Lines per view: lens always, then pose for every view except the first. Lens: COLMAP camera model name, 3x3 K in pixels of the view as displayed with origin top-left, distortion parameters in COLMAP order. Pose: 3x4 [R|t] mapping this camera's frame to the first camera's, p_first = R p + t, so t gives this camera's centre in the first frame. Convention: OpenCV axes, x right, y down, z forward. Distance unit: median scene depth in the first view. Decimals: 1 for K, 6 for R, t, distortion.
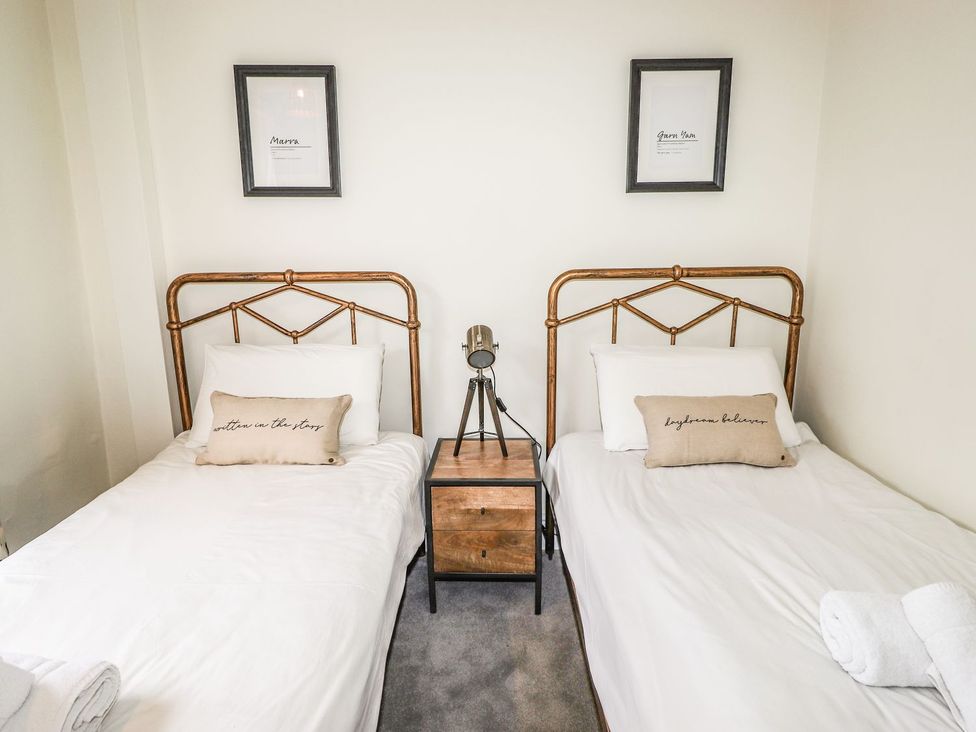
lens RADIAL K [[521.8, 0, 483.0], [0, 521.8, 363.3], [0, 0, 1]] dist [0.000872, -0.013596]
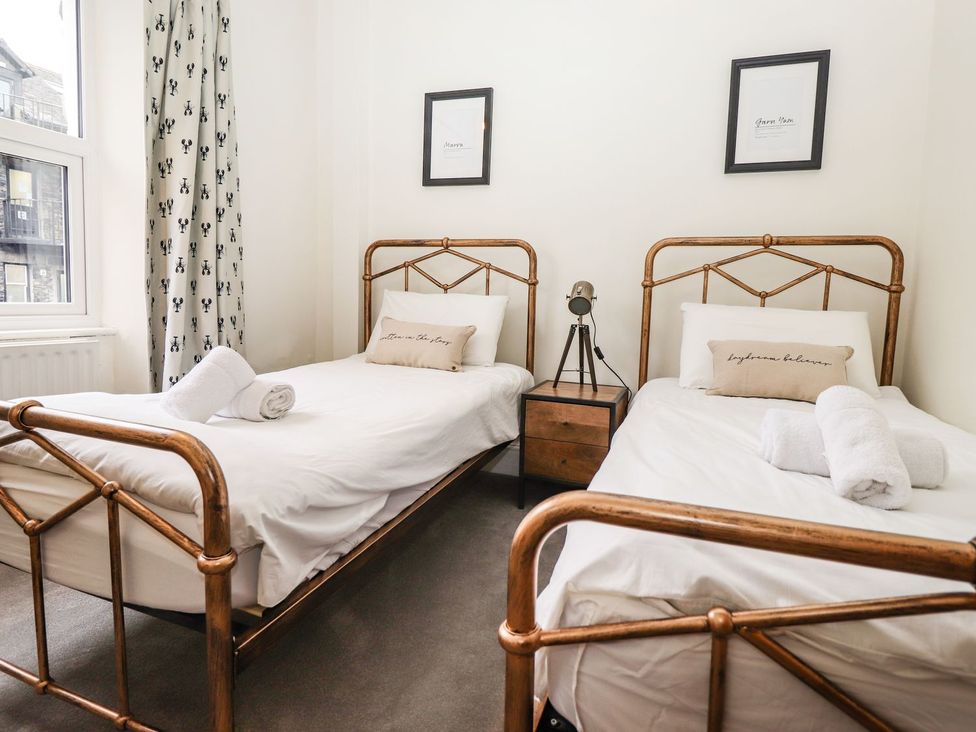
lens RADIAL K [[521.8, 0, 493.7], [0, 521.8, 362.8], [0, 0, 1]] dist [0.000872, -0.013596]
pose [[0.942181, 0.078811, -0.325704, 0.204941], [-0.107527, 0.991657, -0.071097, 0.221349], [0.317384, 0.102008, 0.942795, -0.194626]]
